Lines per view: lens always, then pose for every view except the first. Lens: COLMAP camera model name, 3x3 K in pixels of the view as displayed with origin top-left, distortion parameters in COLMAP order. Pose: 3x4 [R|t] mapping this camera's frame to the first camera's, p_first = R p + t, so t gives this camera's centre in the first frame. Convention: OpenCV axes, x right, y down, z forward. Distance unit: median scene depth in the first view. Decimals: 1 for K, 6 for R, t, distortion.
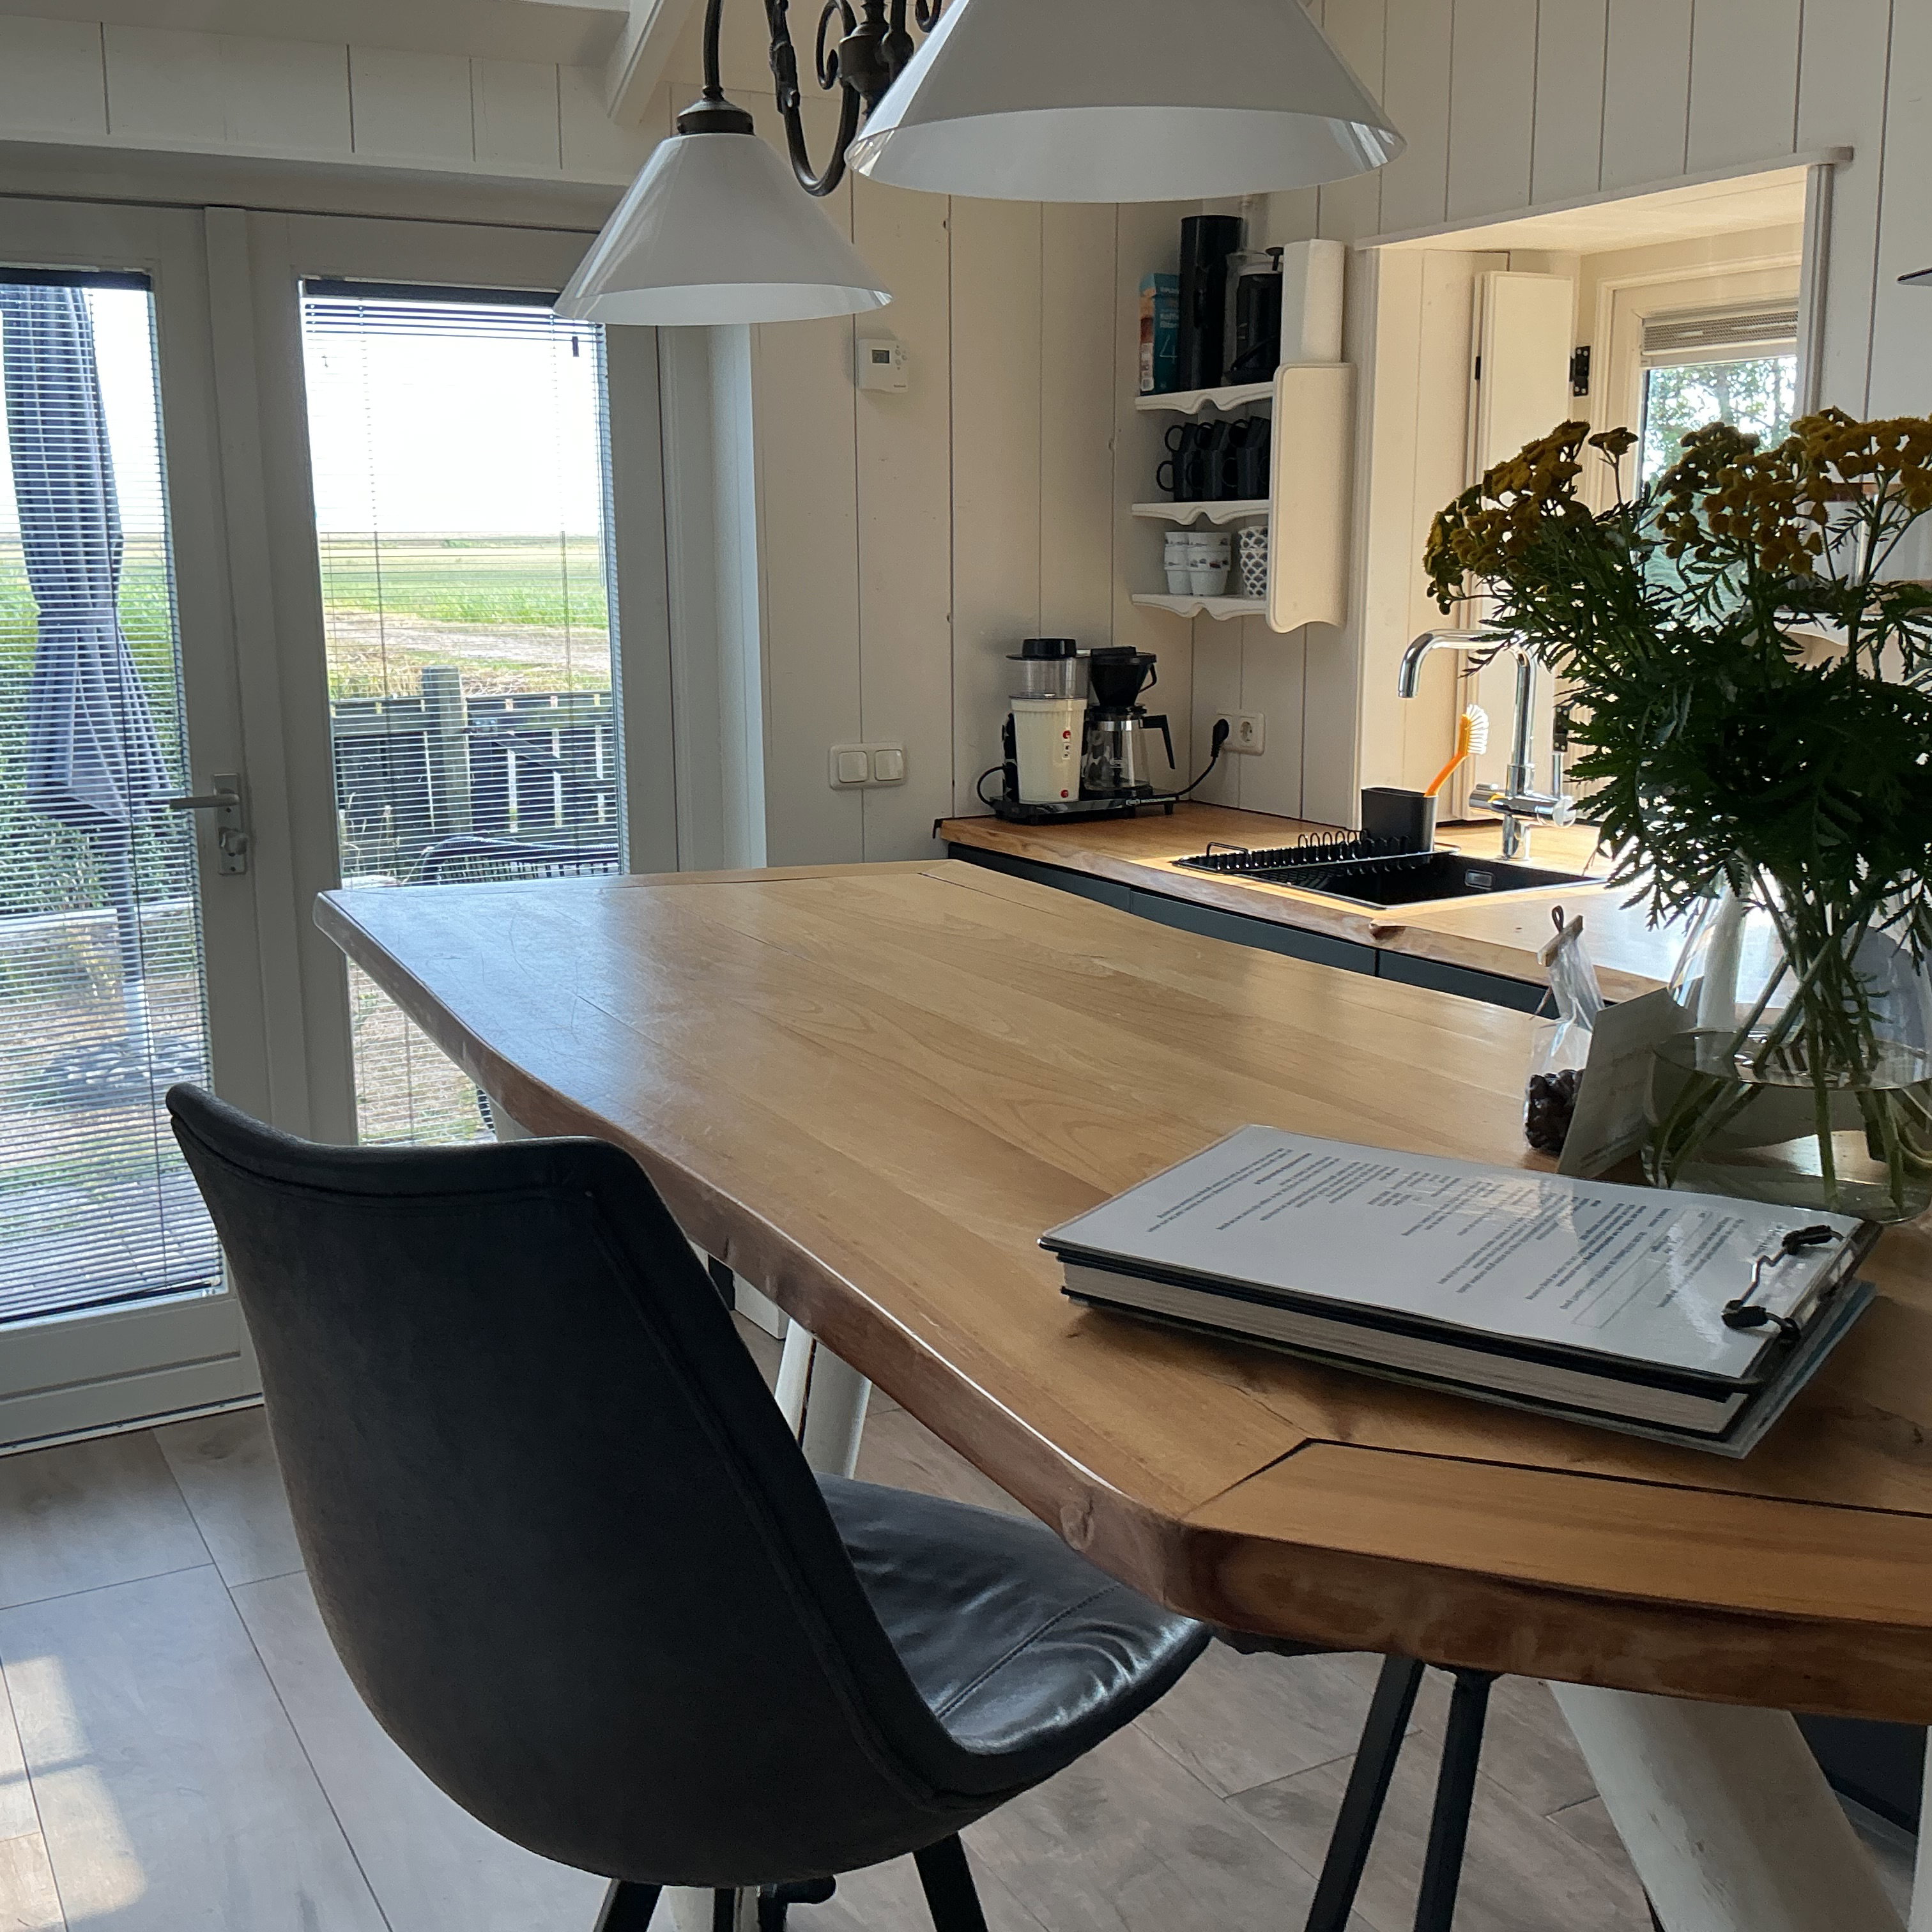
lens RADIAL K [[2142.3, 0, 972.1], [0, 2142.3, 961.7], [0, 0, 1]] dist [0.183009, -0.413468]
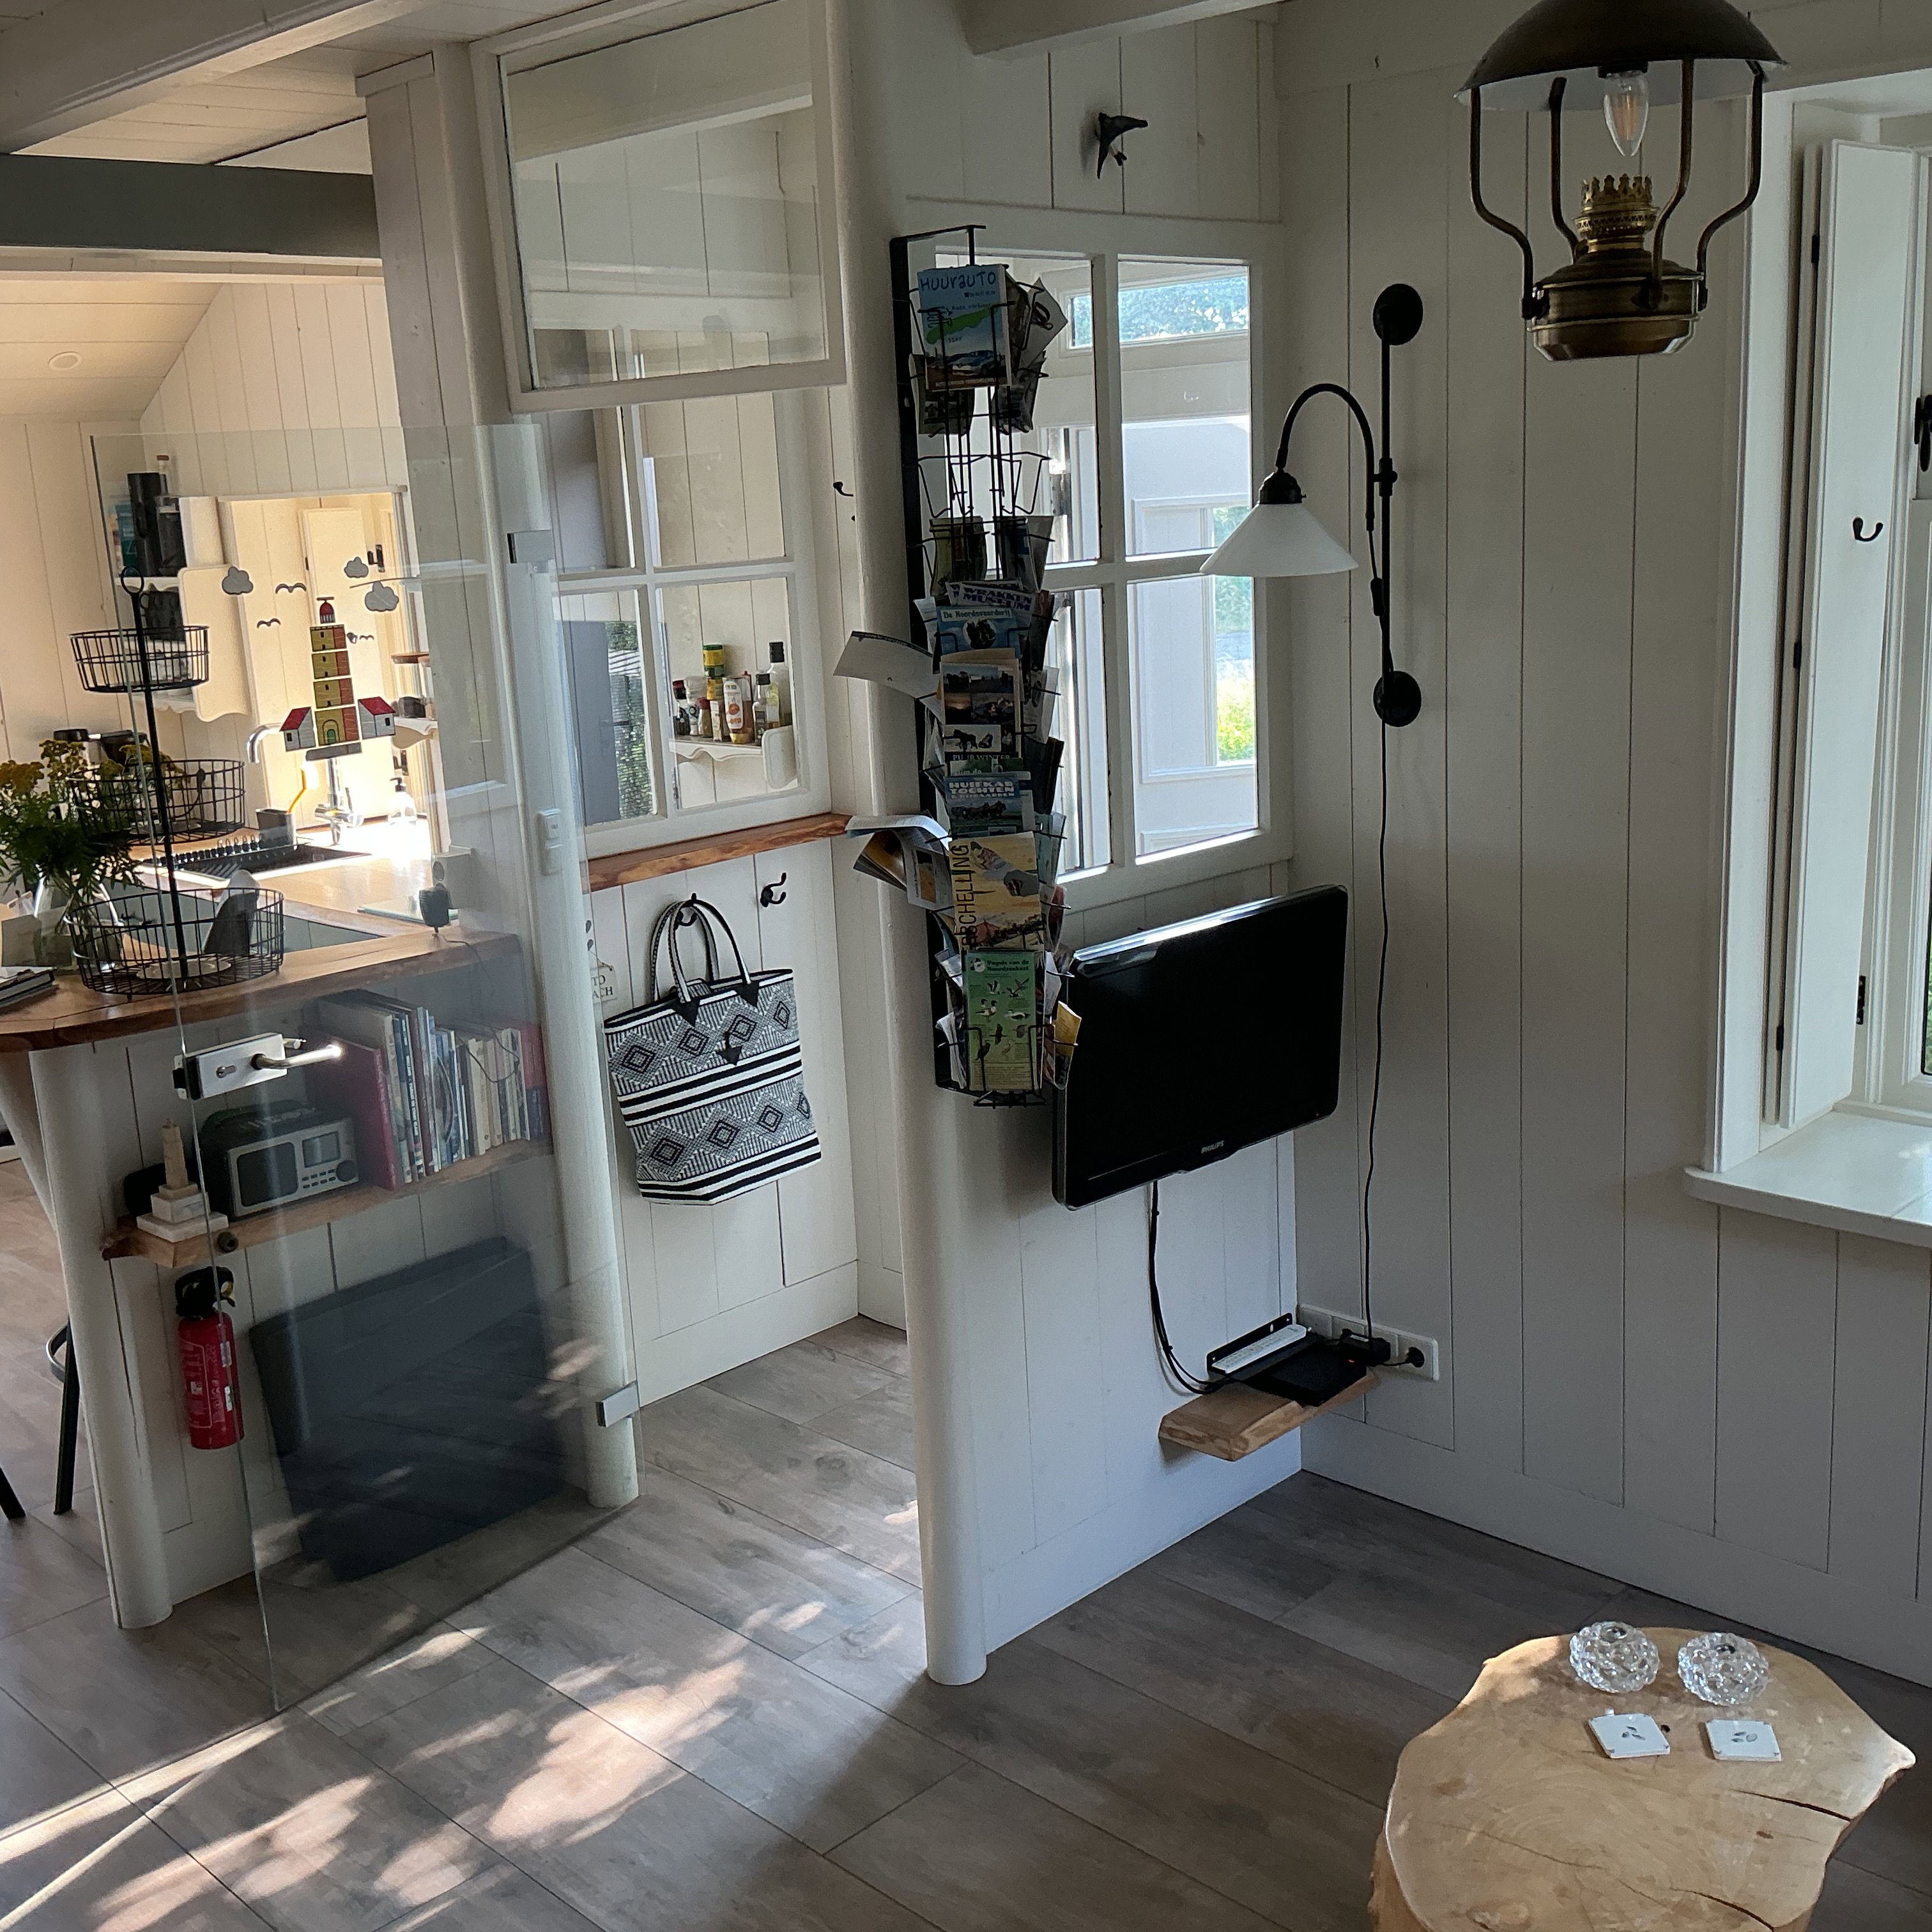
lens RADIAL K [[2142.3, 0, 972.1], [0, 2142.3, 961.7], [0, 0, 1]] dist [0.183009, -0.413468]
pose [[0.960549, -0.102088, 0.258697, 0.245020], [0.096888, 0.994755, 0.032806, 0.036035], [-0.260689, -0.006447, 0.965401, -0.772850]]
